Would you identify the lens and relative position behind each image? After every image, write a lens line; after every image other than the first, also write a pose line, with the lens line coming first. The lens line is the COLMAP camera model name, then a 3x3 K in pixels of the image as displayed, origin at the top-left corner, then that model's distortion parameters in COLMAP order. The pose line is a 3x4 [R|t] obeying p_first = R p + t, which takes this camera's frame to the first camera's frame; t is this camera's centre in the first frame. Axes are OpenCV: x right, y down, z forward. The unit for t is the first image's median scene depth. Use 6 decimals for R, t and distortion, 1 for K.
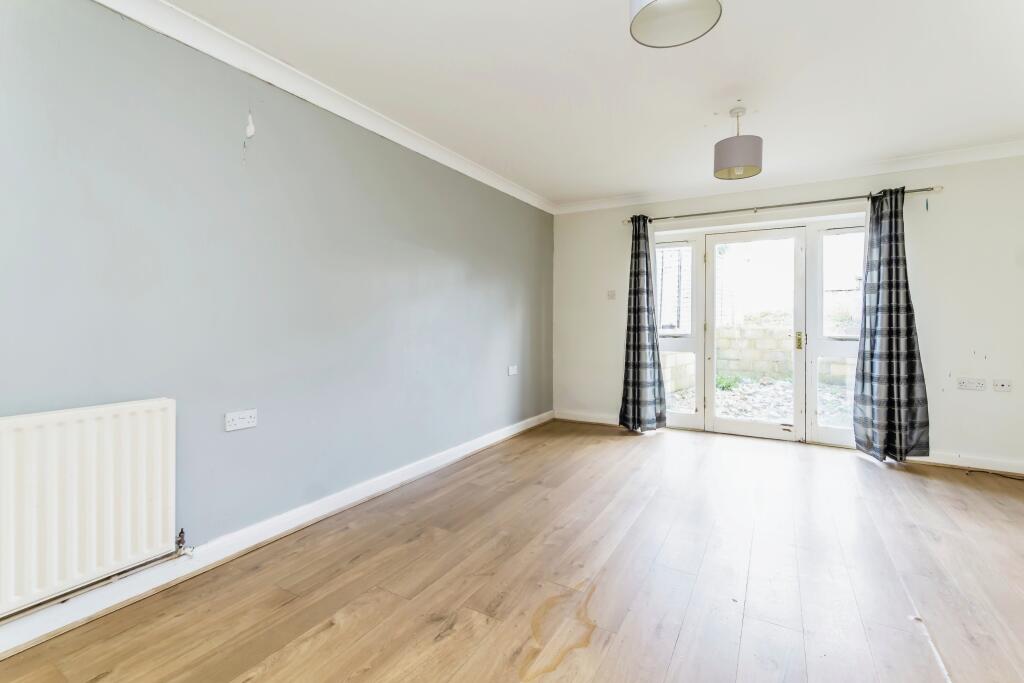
lens RADIAL K [[471.4, 0, 511.3], [0, 471.4, 324.7], [0, 0, 1]] dist [0.002269, 0.000389]
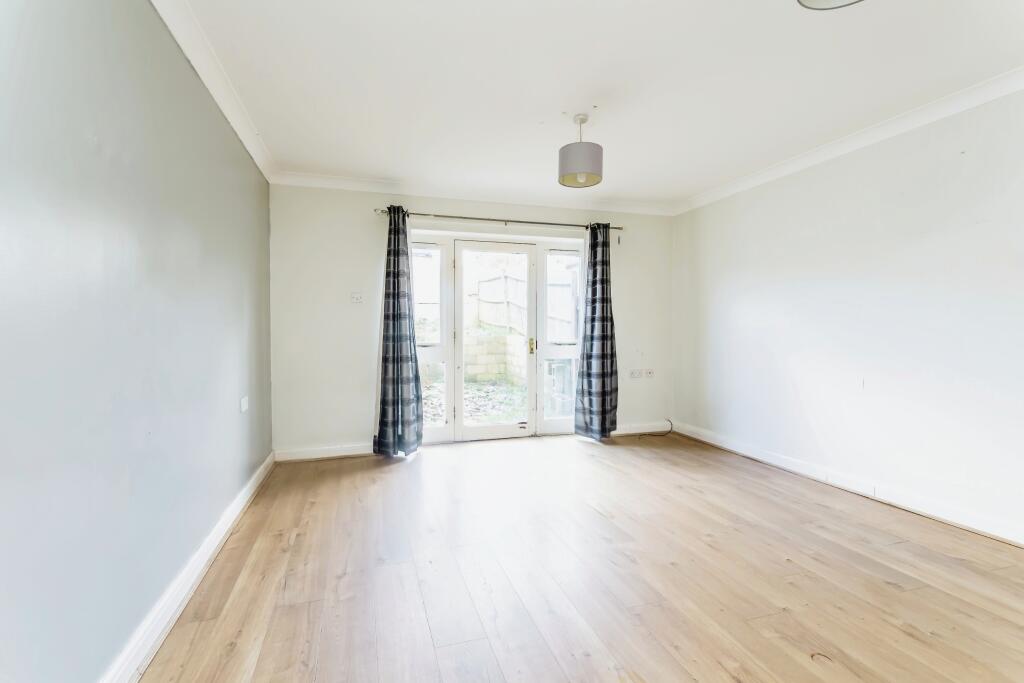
lens RADIAL K [[461.6, 0, 512.0], [0, 461.6, 341.5], [0, 0, 1]] dist [-0.000914, -0.000023]
pose [[0.671925, -0.023602, 0.740243, -0.233192], [0.010280, 0.999693, 0.022544, -0.002559], [-0.740548, -0.007538, 0.671961, 0.298895]]
